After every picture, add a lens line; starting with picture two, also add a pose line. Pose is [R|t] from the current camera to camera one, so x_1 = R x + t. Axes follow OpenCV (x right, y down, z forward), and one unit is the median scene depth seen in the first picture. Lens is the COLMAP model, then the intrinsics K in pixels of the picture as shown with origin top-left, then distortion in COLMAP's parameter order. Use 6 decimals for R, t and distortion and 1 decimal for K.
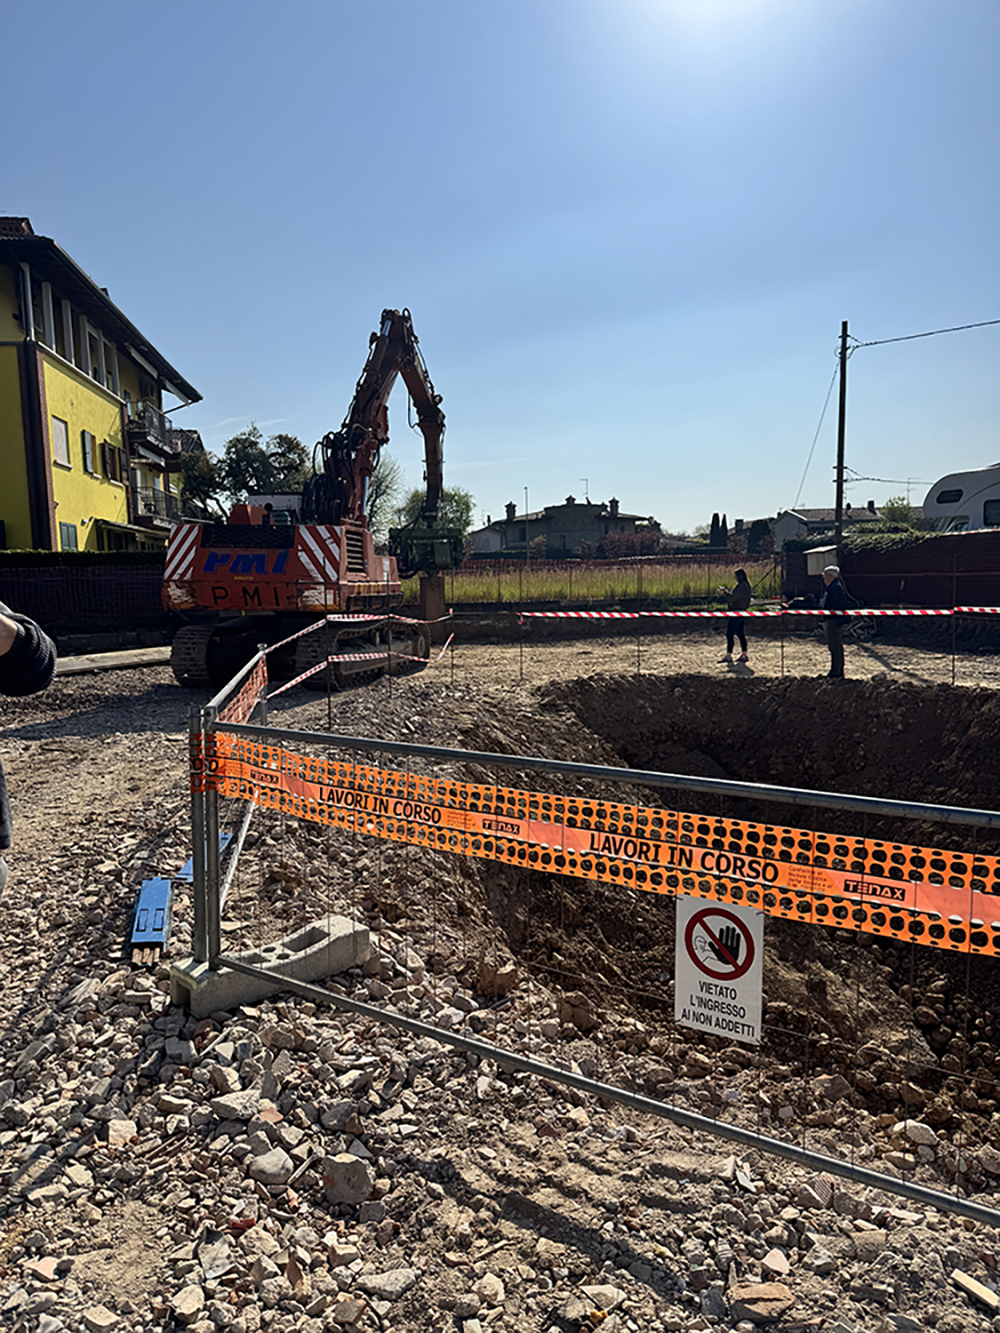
lens RADIAL K [[920.2, 0, 500.0], [0, 920.2, 666.5], [0, 0, 1]] dist [0.117267, -0.173799]
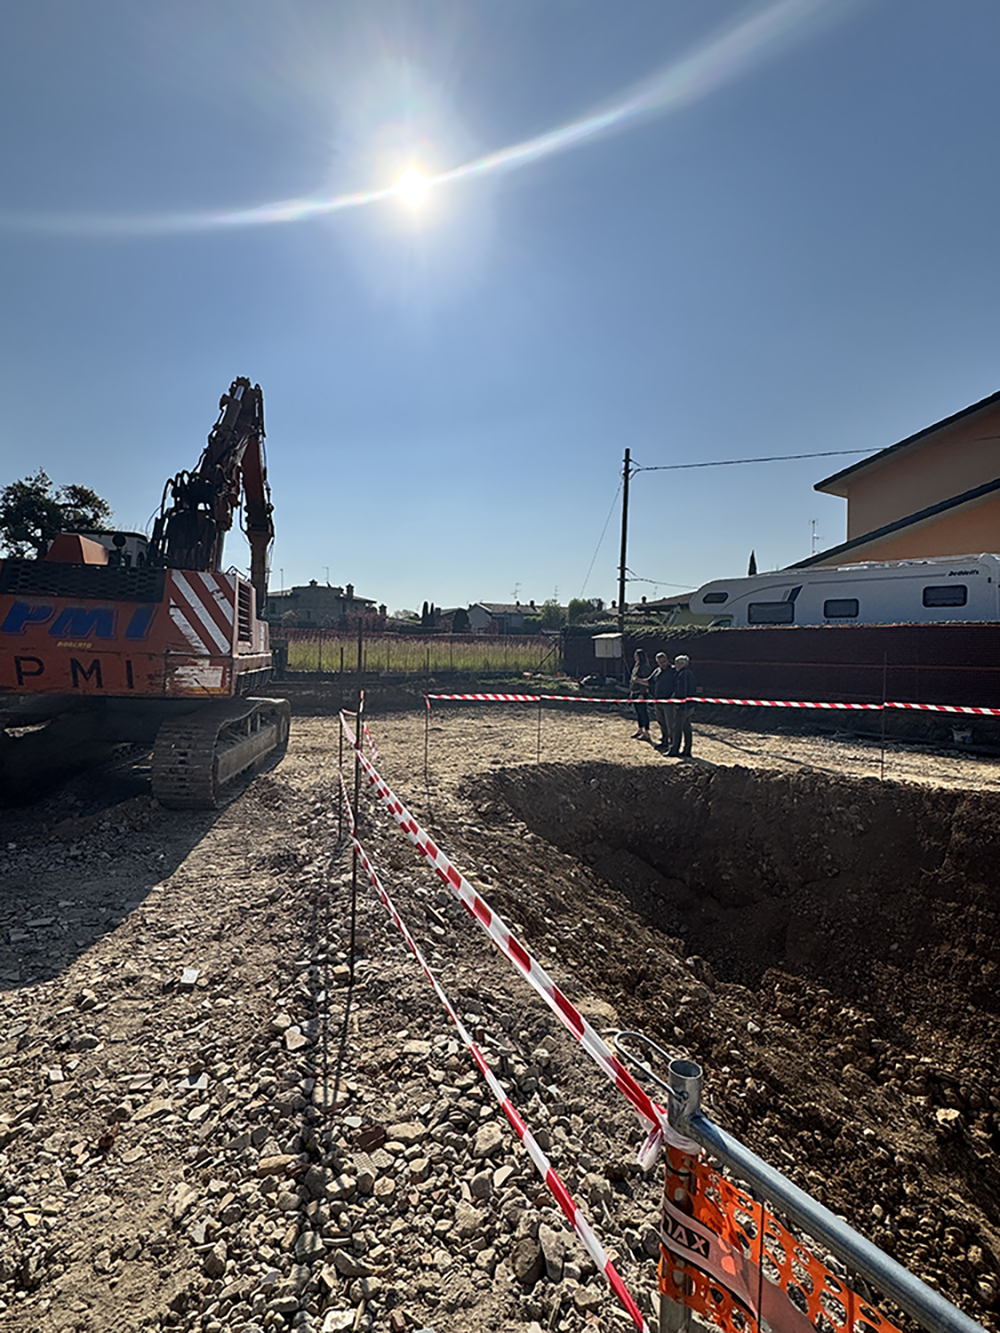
lens RADIAL K [[696.0, 0, 500.0], [0, 696.0, 666.5], [0, 0, 1]] dist [-0.005710, -0.000606]
pose [[0.931524, 0.029413, 0.362489, -0.884169], [-0.004348, 0.997554, -0.069770, -0.237146], [-0.363655, 0.063416, 0.929373, 2.216380]]
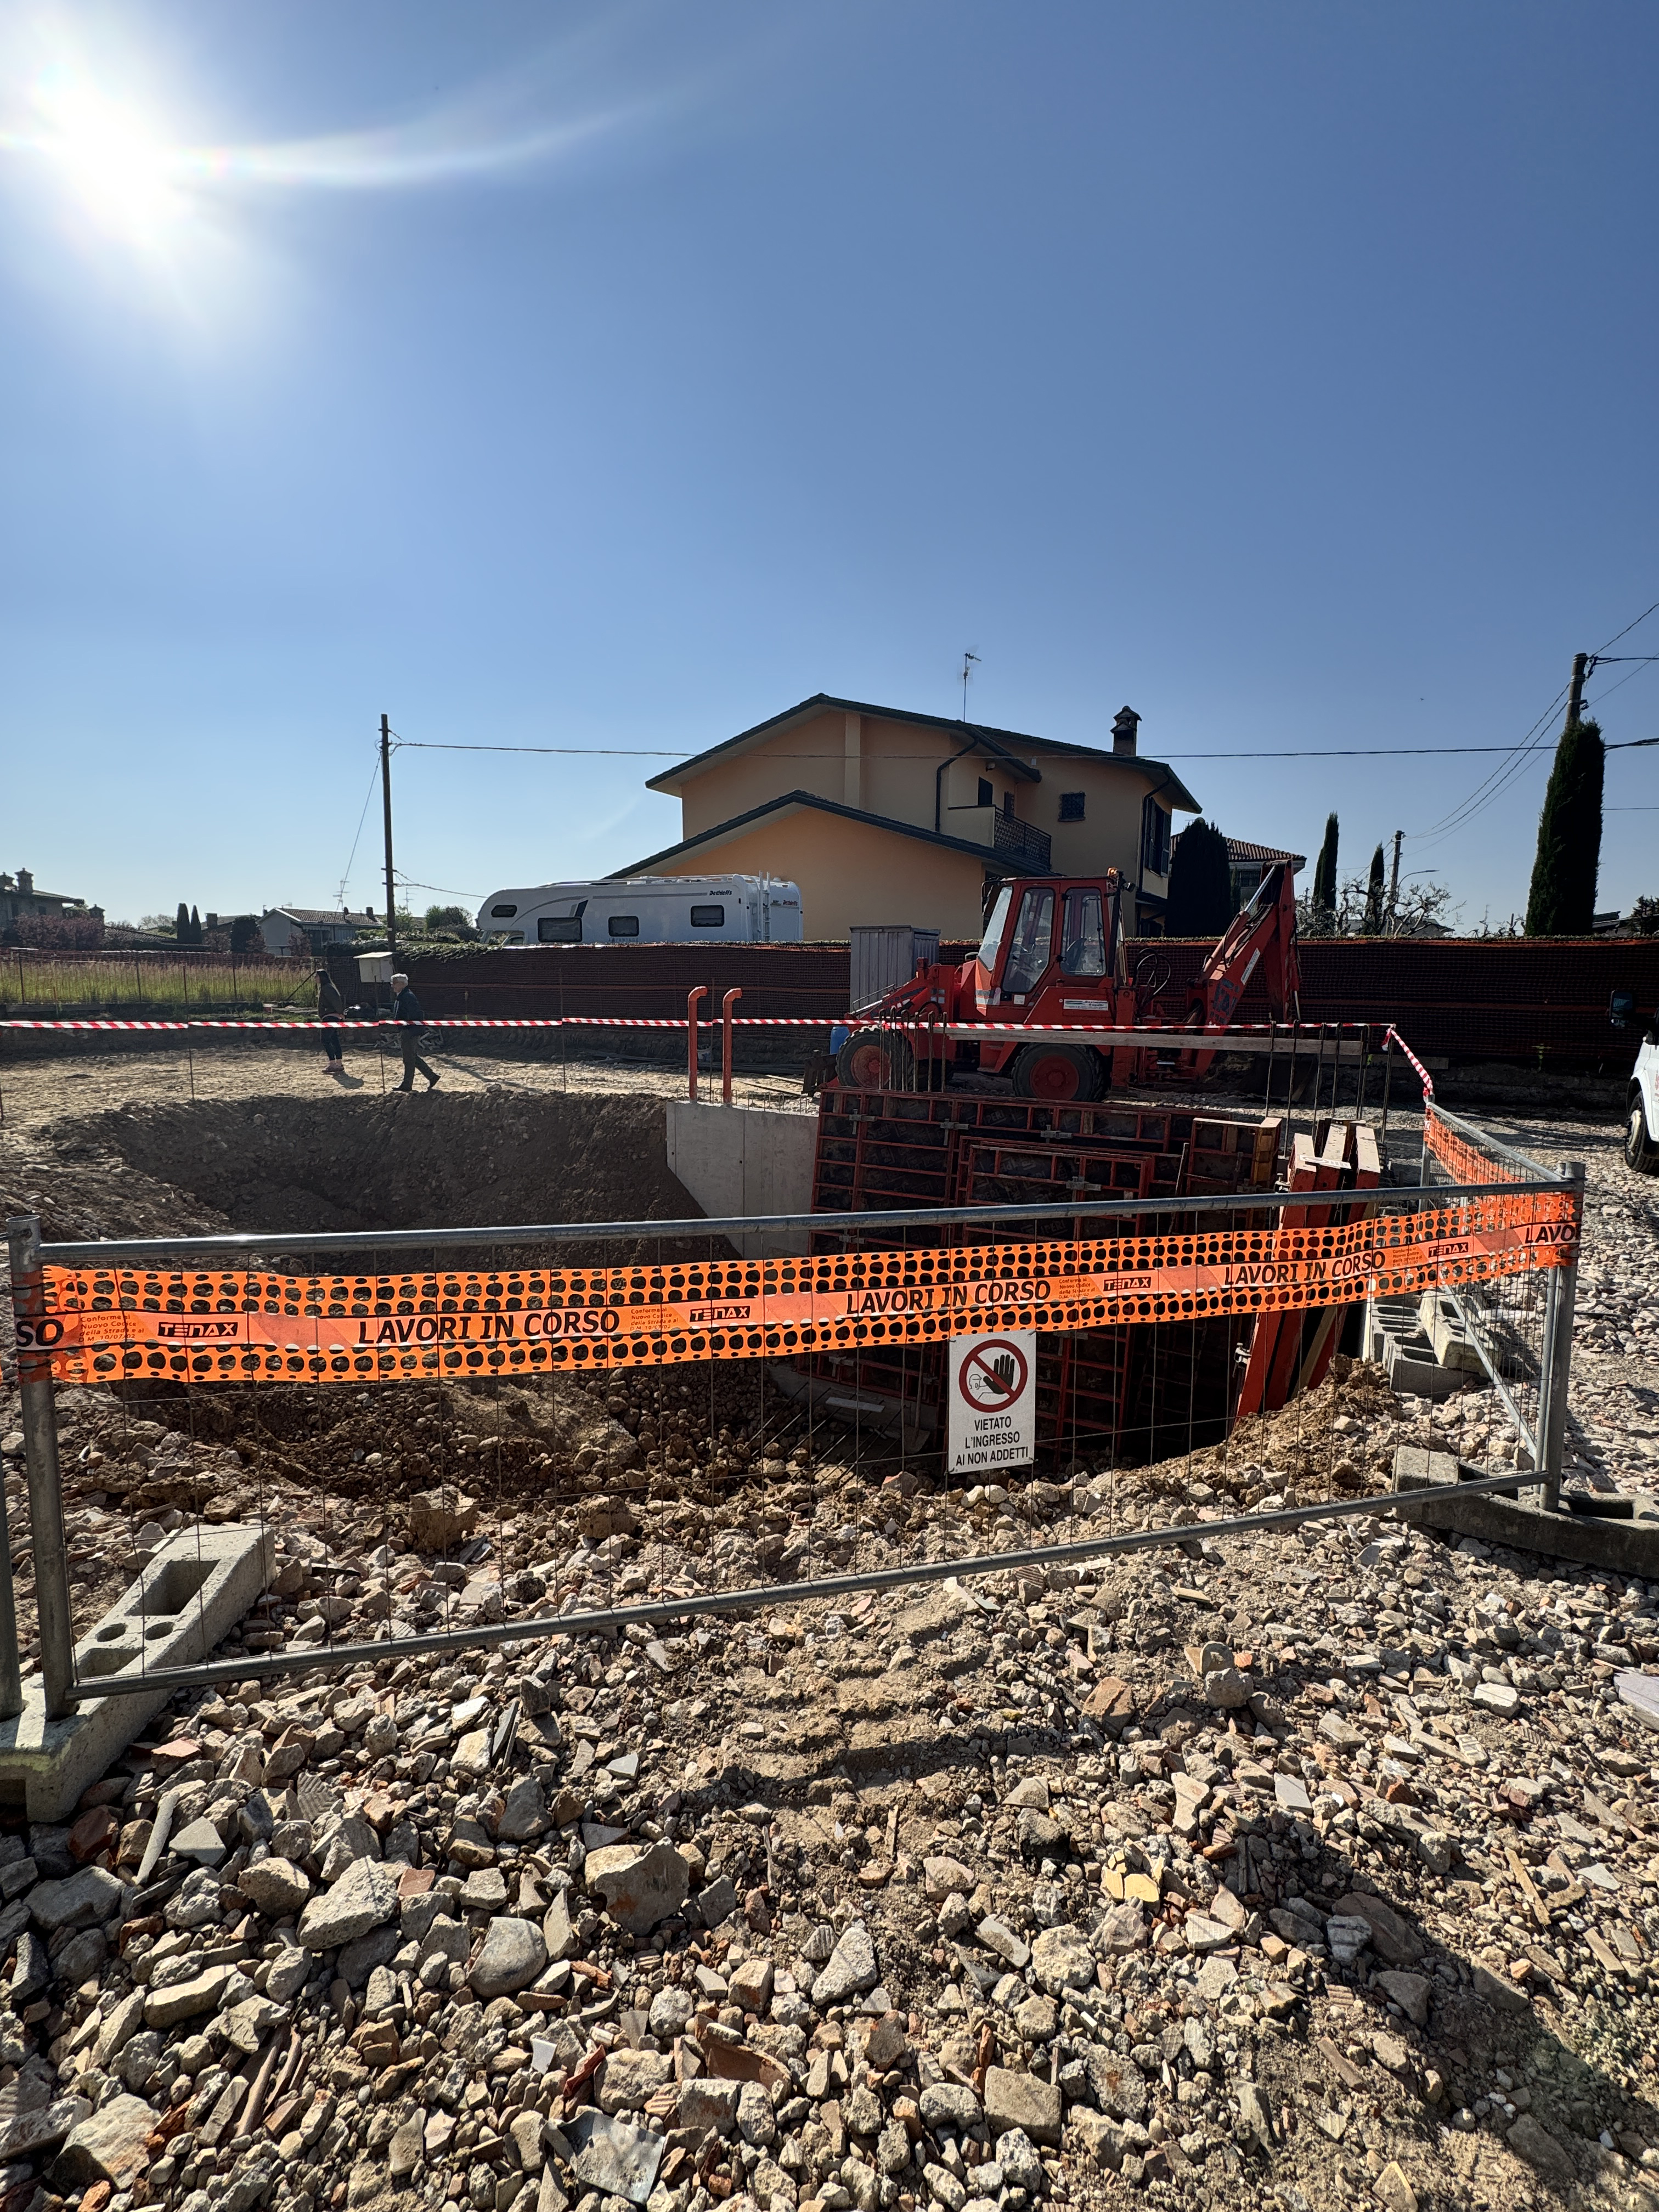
lens RADIAL K [[919.7, 0, 829.5], [0, 919.7, 1106.0], [0, 0, 1]] dist [0.000098, -0.001175]
pose [[0.662457, -0.067796, 0.746026, -0.474503], [0.043132, 0.997696, 0.052367, -0.029758], [-0.747858, -0.002513, 0.663854, 0.424597]]
